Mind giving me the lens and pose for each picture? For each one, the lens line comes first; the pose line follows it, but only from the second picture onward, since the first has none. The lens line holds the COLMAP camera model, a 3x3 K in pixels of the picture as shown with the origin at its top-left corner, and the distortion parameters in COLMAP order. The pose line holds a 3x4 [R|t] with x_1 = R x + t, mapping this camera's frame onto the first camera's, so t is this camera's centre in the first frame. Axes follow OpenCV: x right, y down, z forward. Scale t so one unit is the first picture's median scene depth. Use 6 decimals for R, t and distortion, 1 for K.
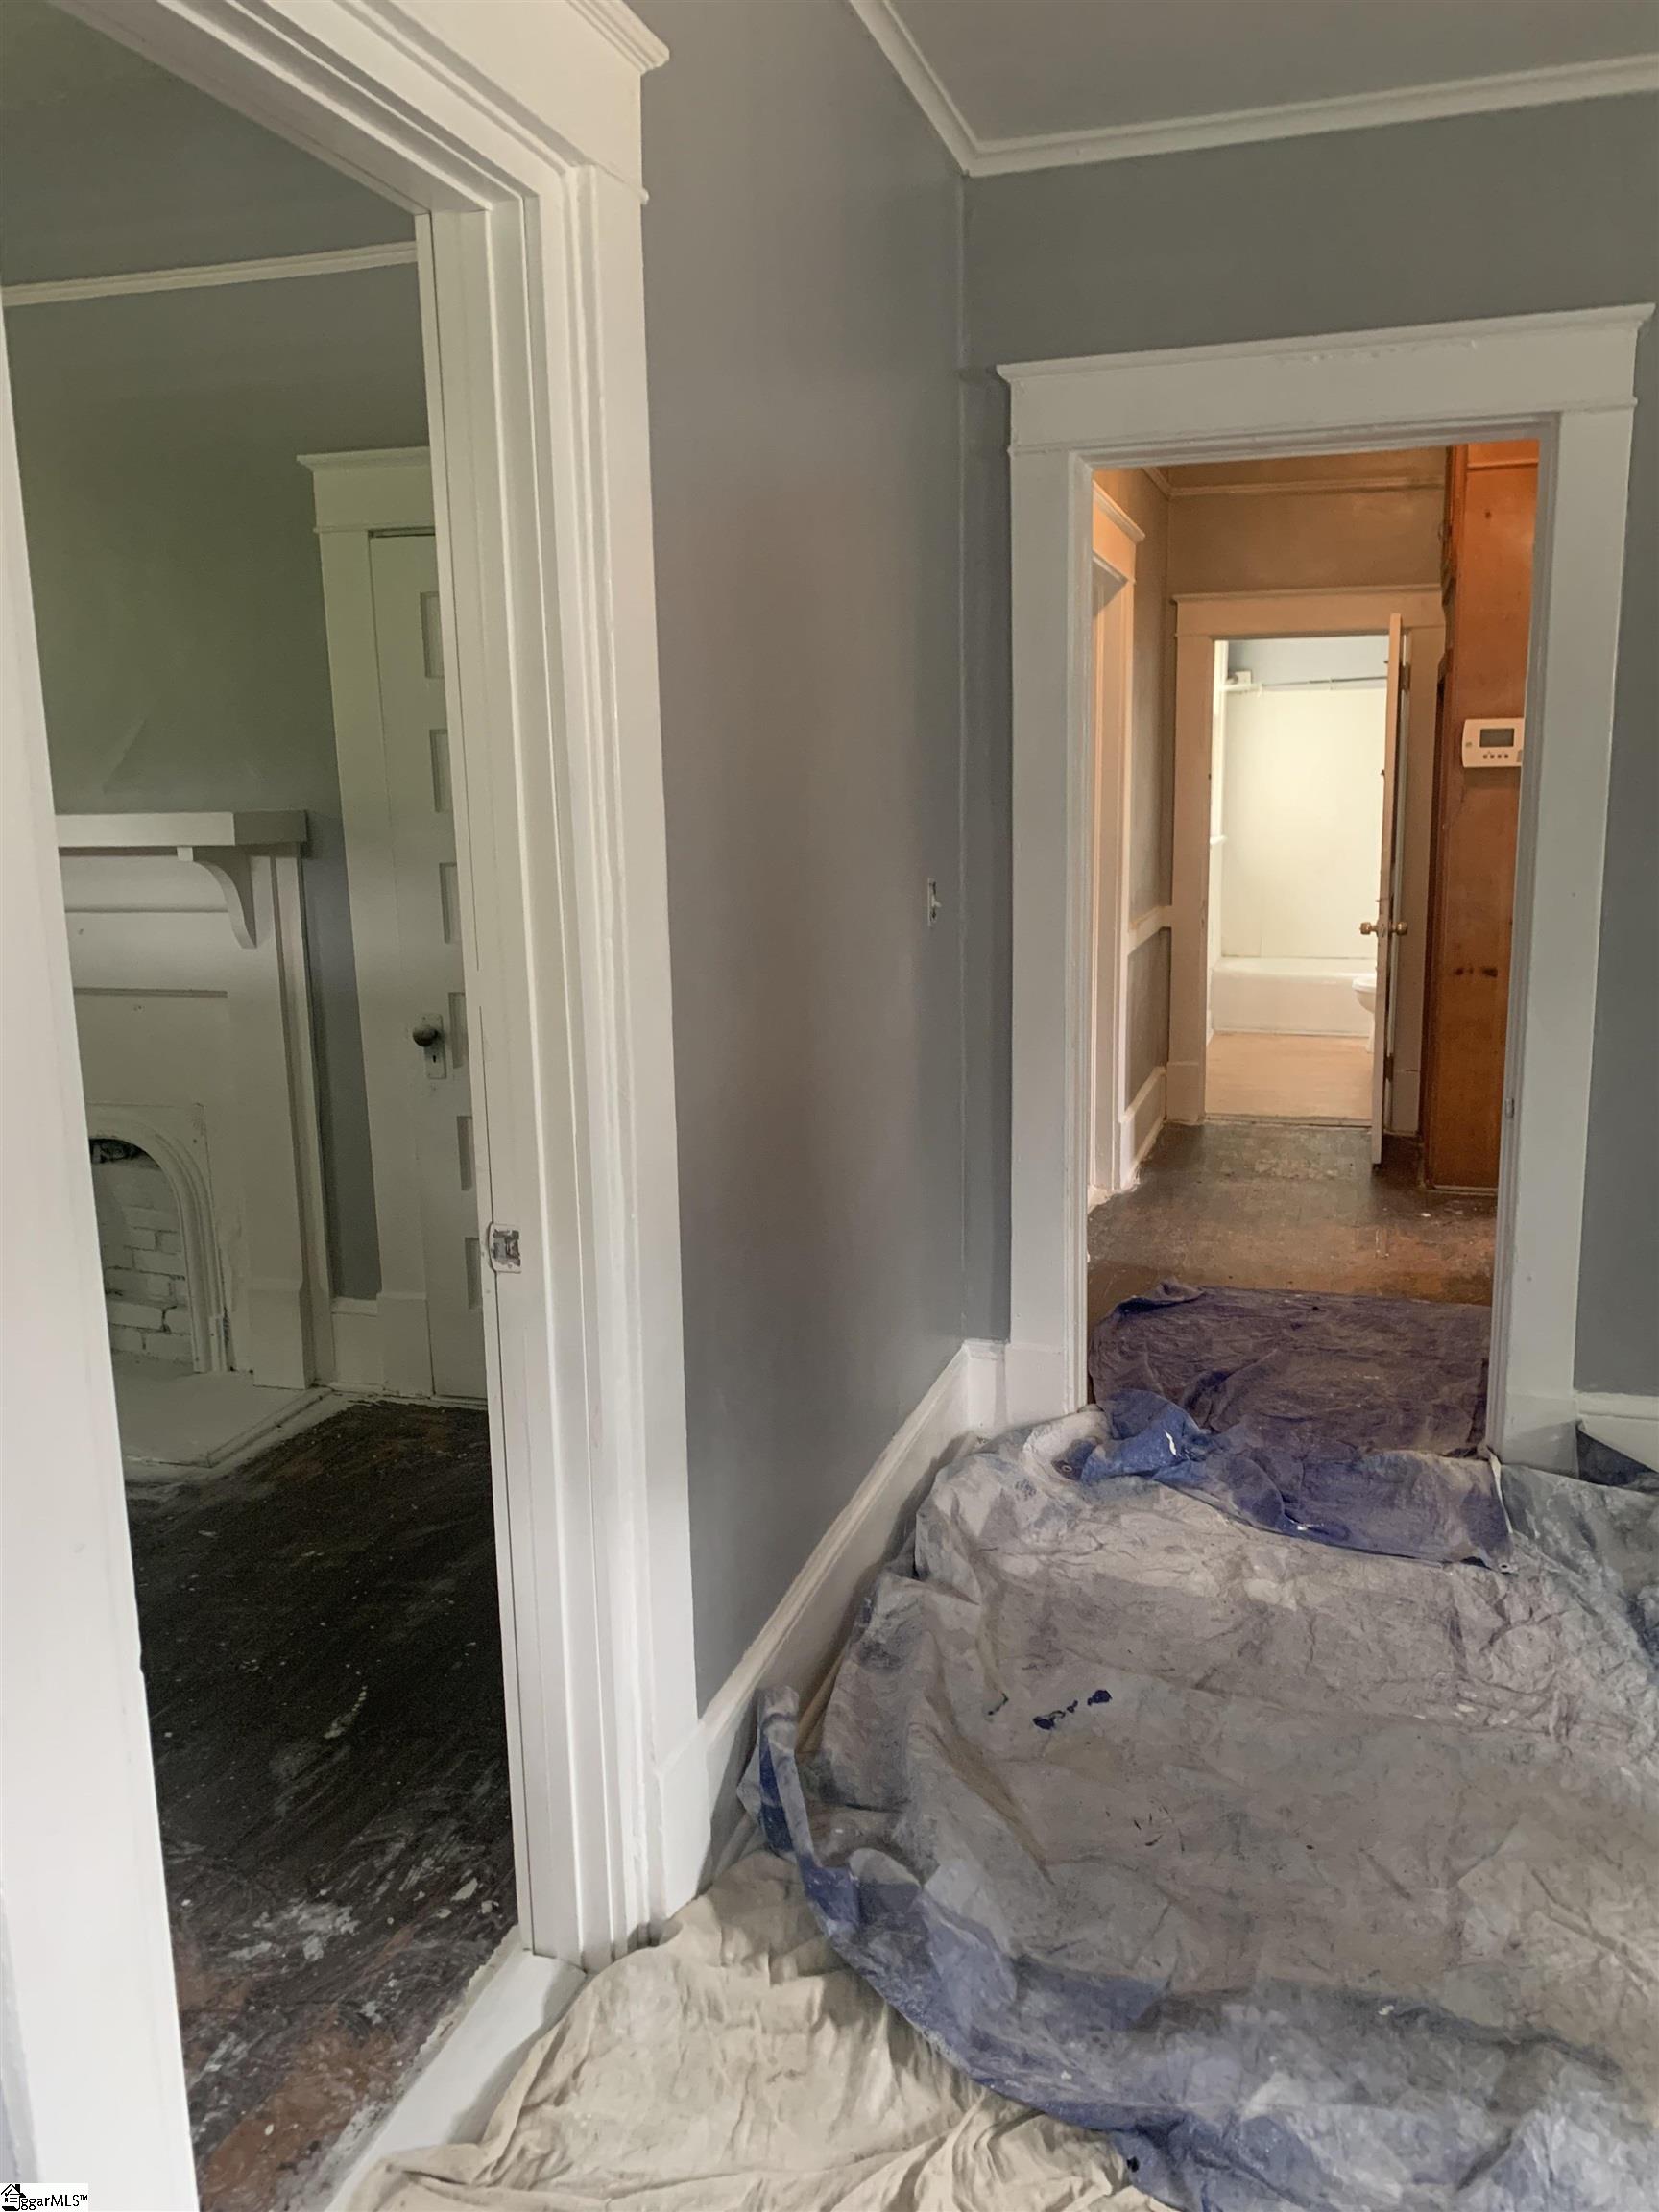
lens RADIAL K [[1672.2, 0, 824.1], [0, 1672.2, 1101.6], [0, 0, 1]] dist [0.077187, -0.128215]
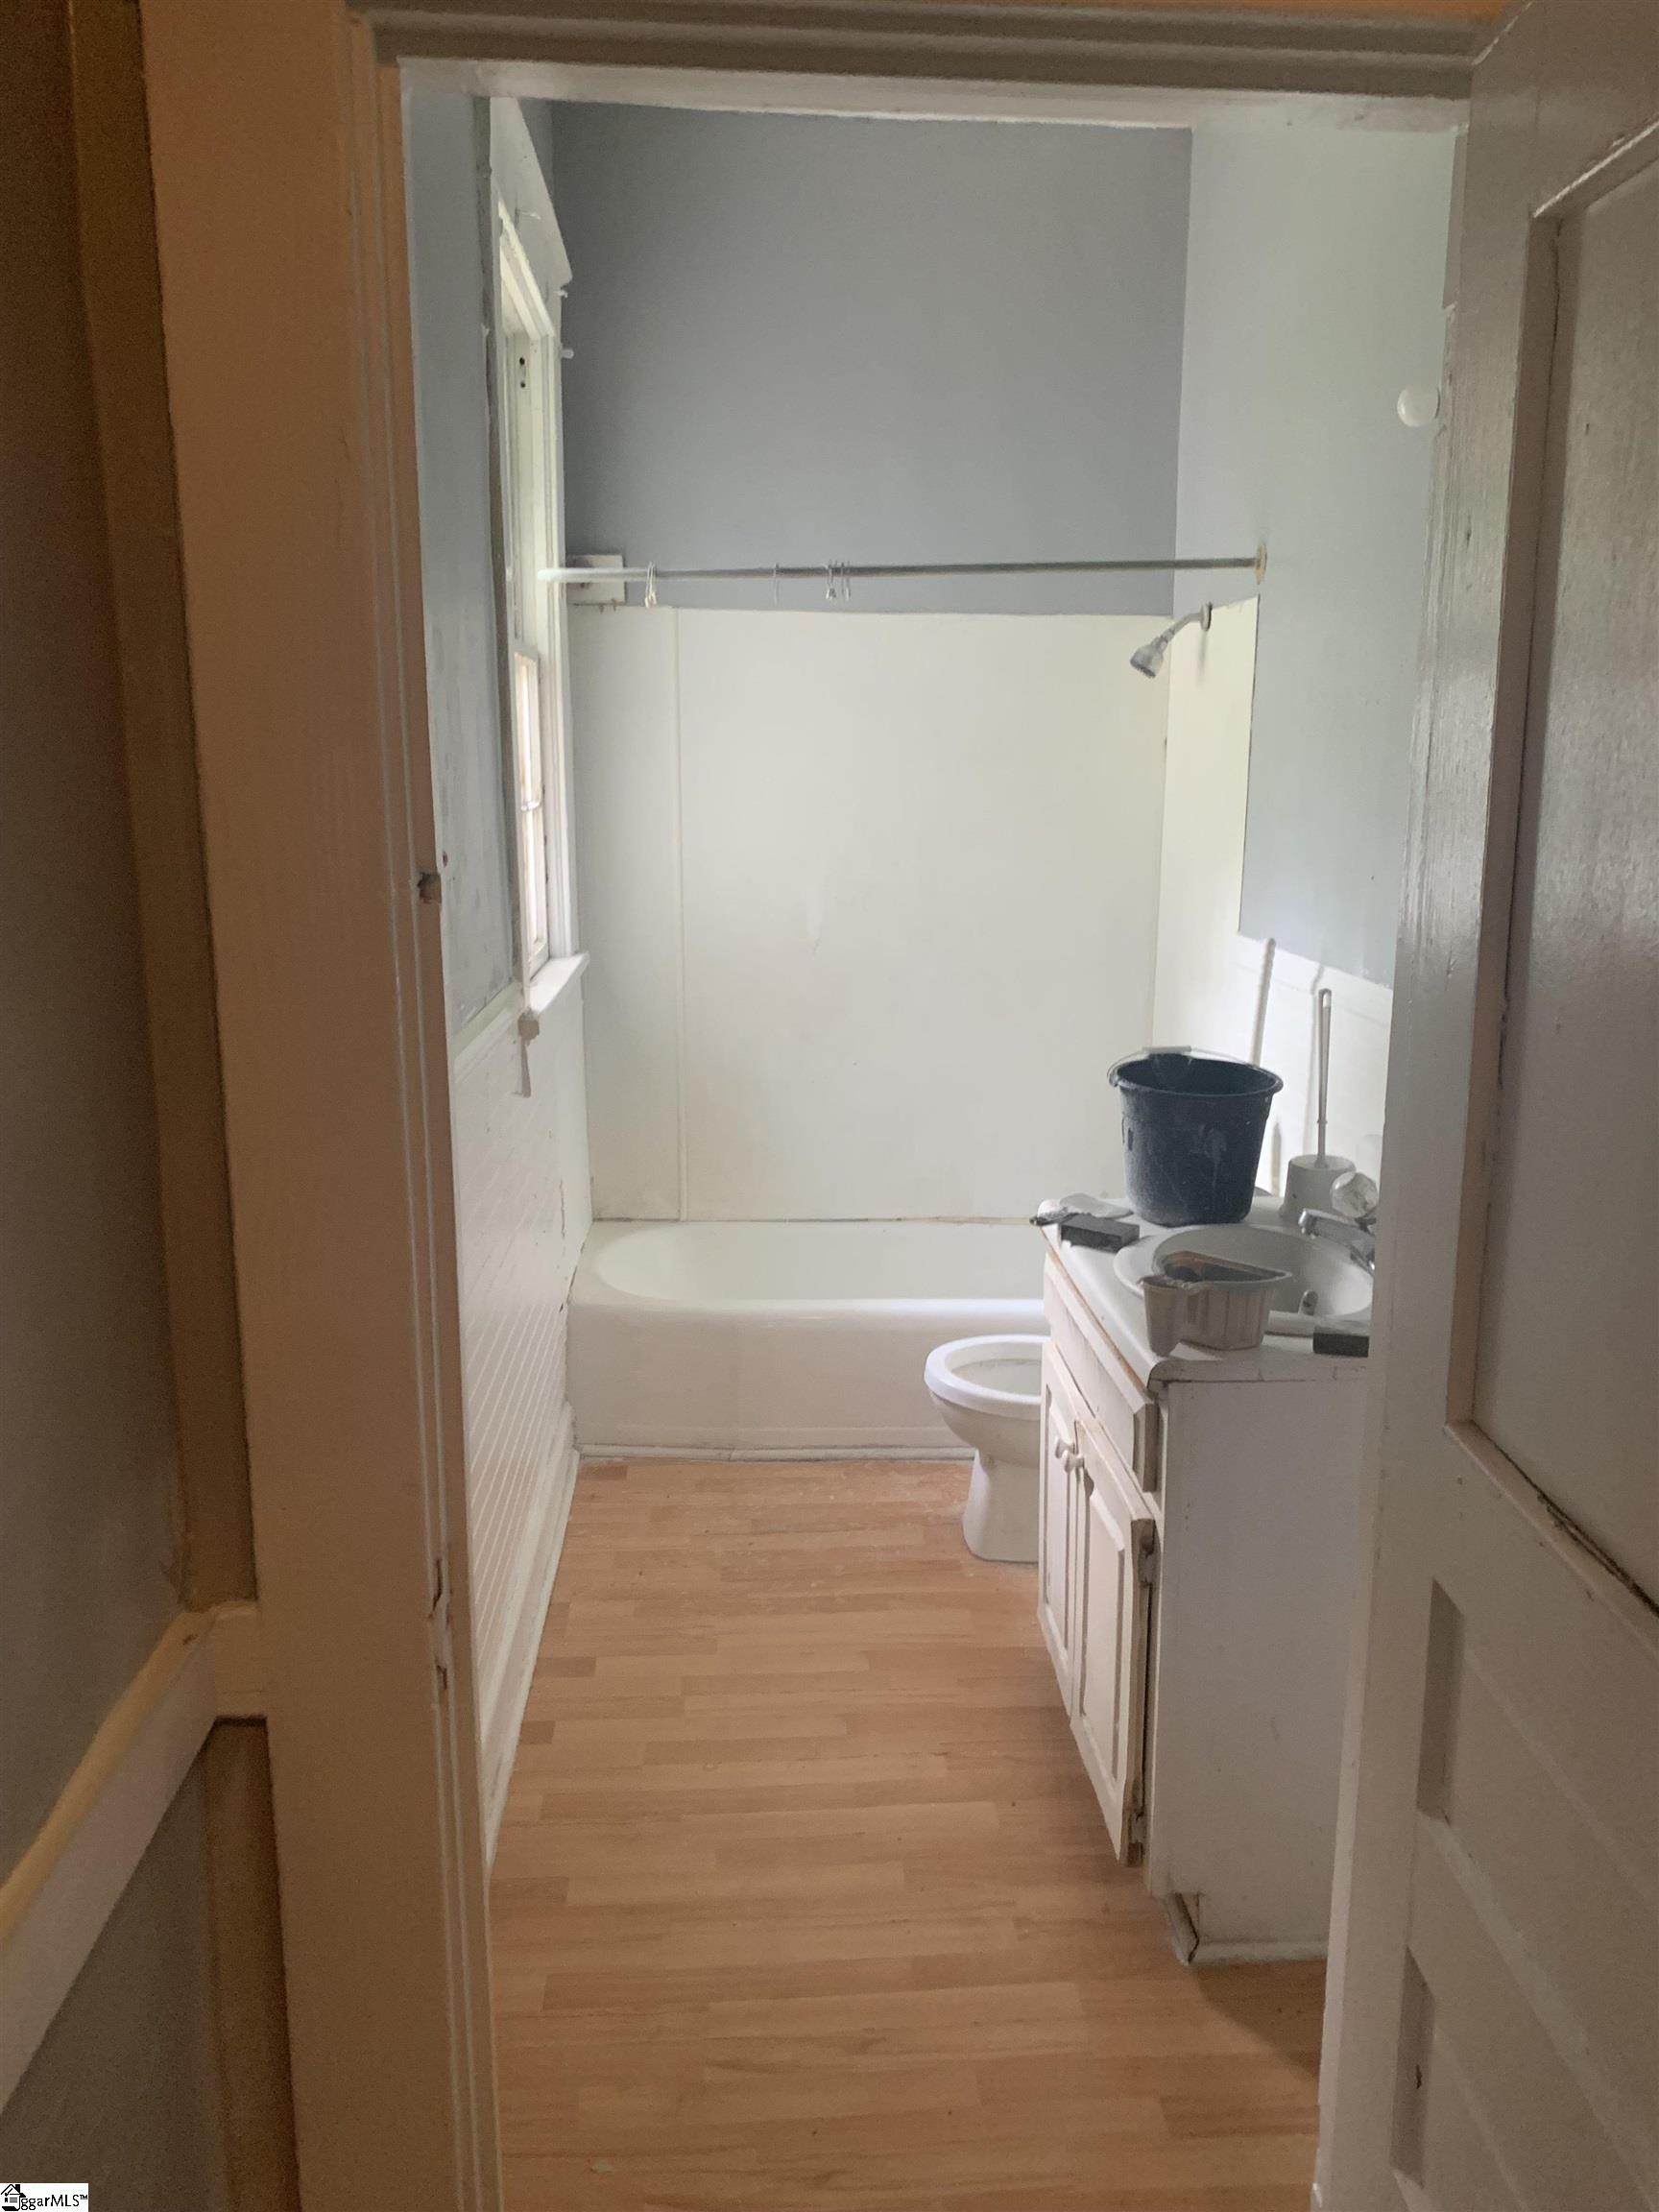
lens RADIAL K [[1672.2, 0, 824.1], [0, 1672.2, 1101.6], [0, 0, 1]] dist [0.077187, -0.128215]
pose [[0.936379, -0.044015, 0.348221, 0.229910], [0.042662, 0.999023, 0.011557, -0.191088], [-0.348389, 0.004035, 0.937341, 0.919265]]
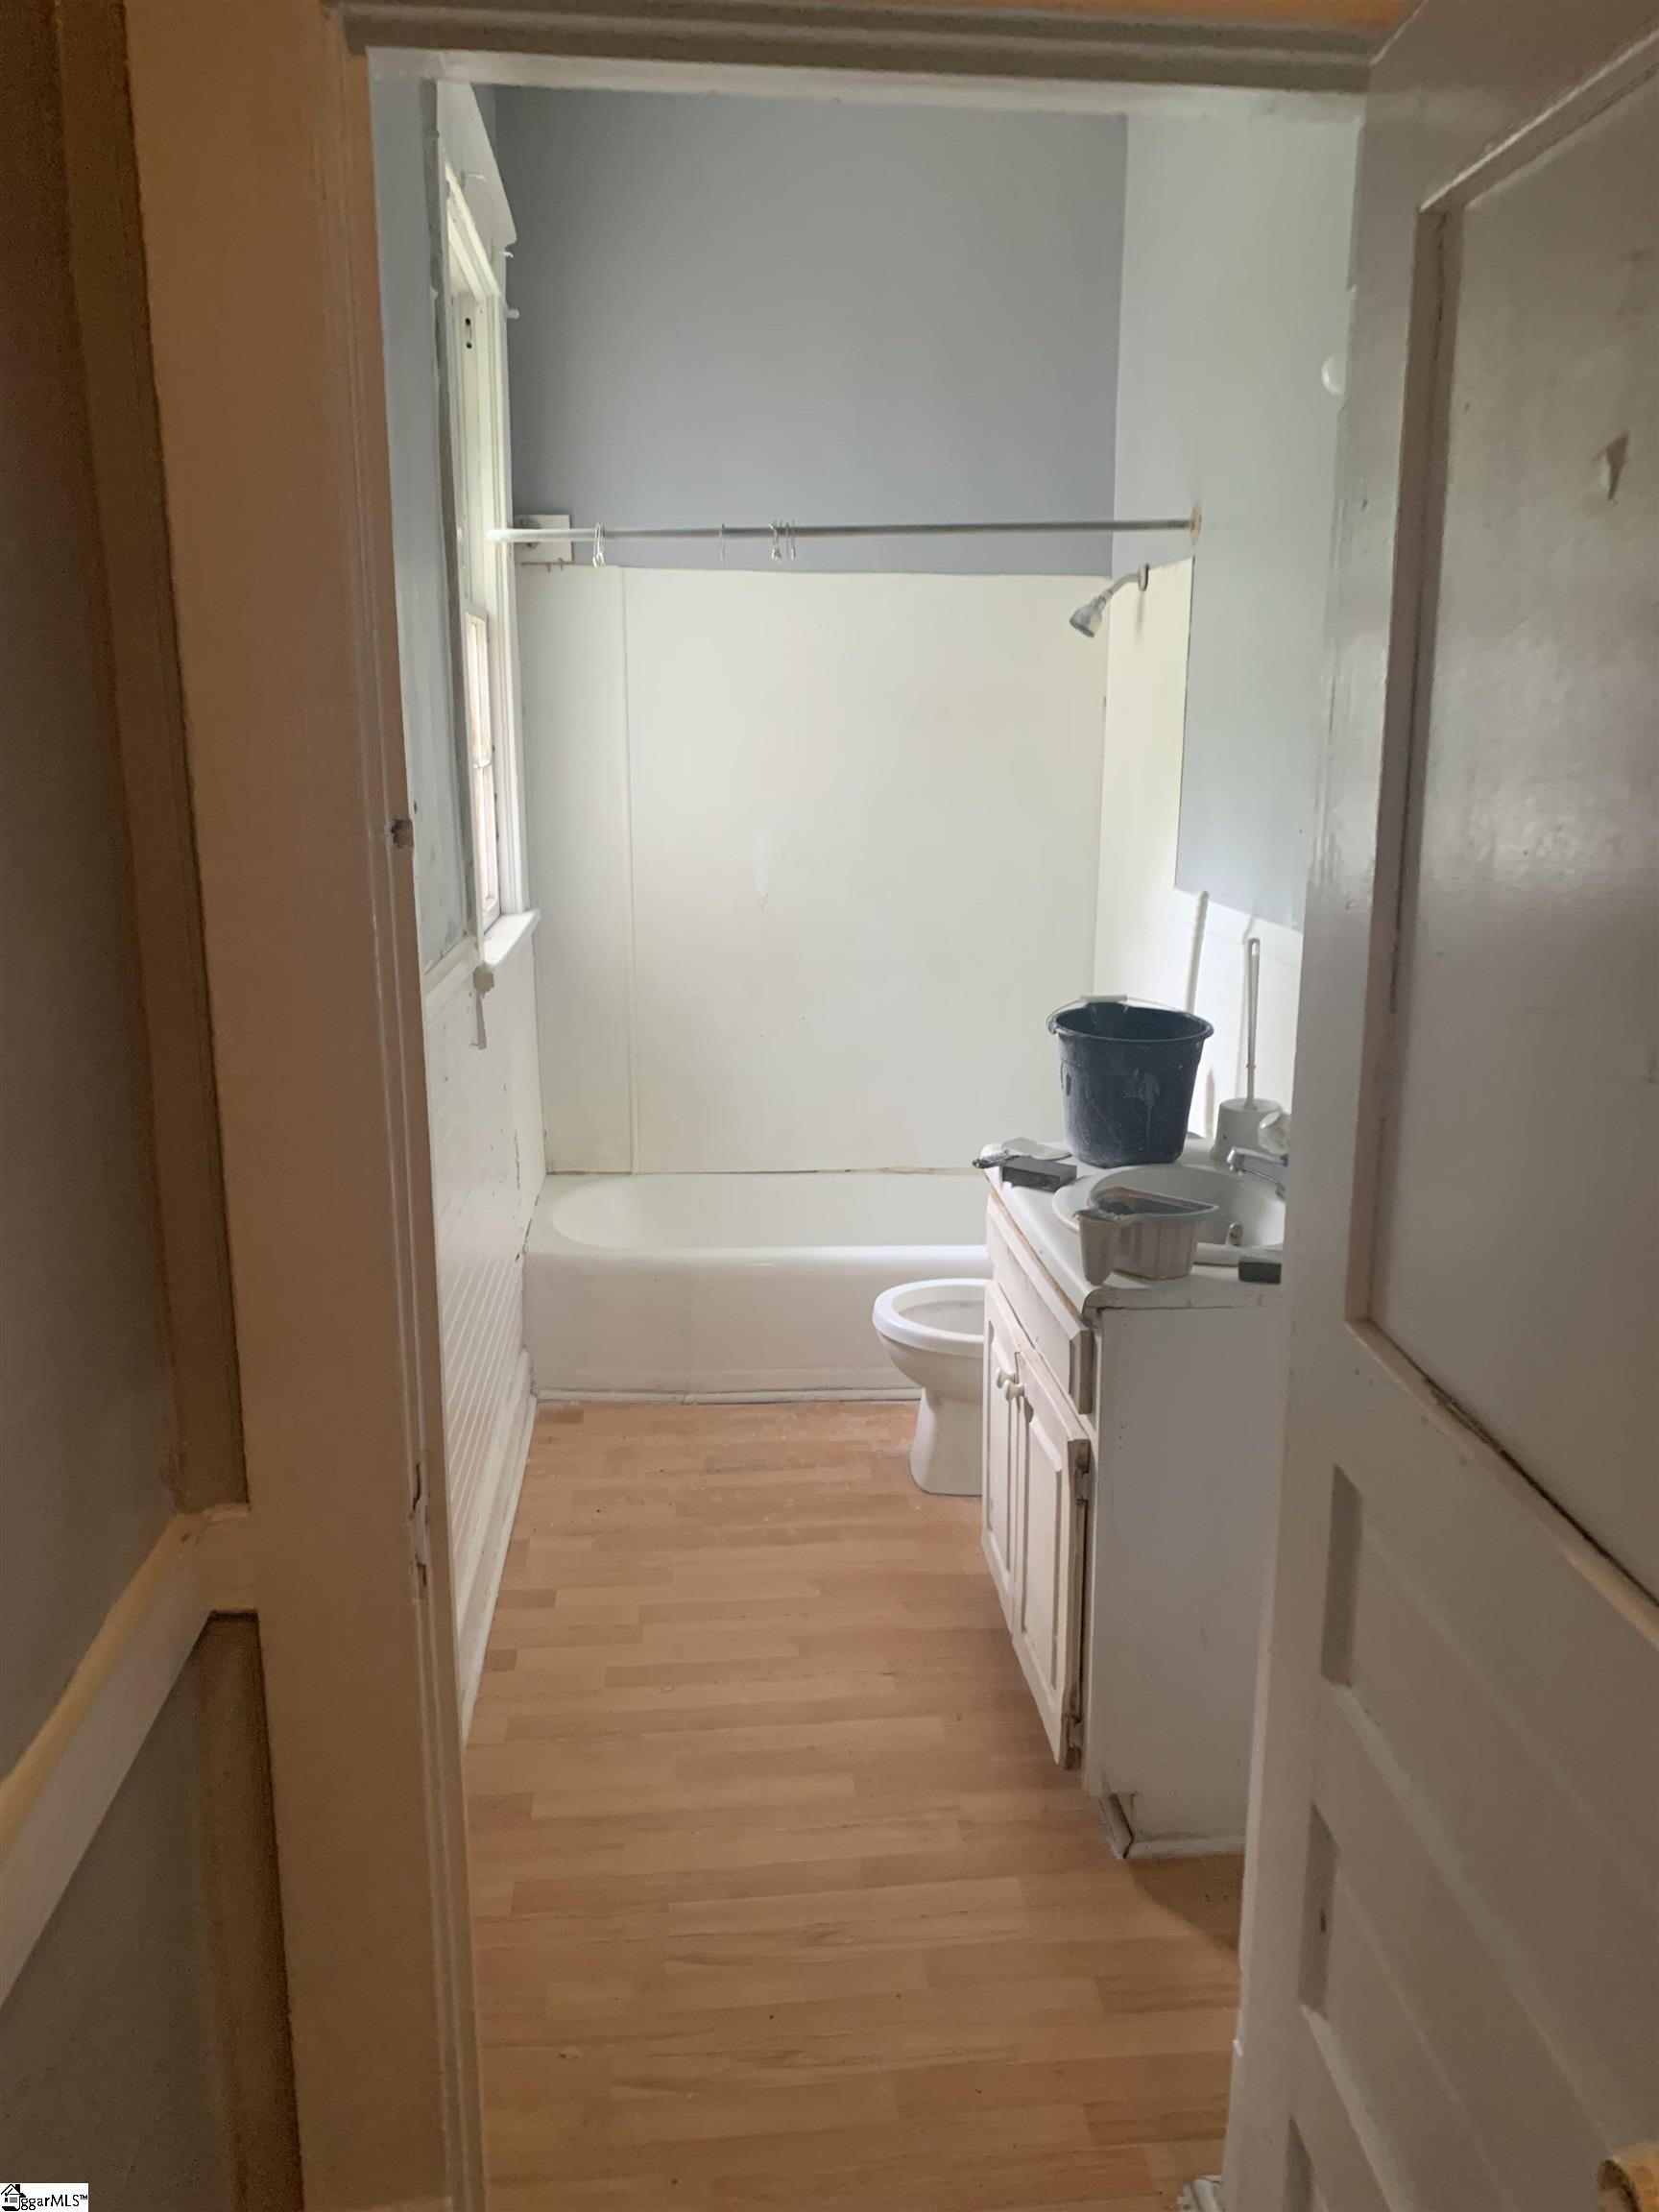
lens RADIAL K [[1672.0, 0, 816.1], [0, 1672.0, 1103.0], [0, 0, 1]] dist [0.073233, -0.134110]
pose [[0.926533, -0.058457, 0.371644, 0.224292], [0.048682, 0.998178, 0.035638, -0.187319], [-0.373051, -0.014927, 0.927691, 0.905939]]
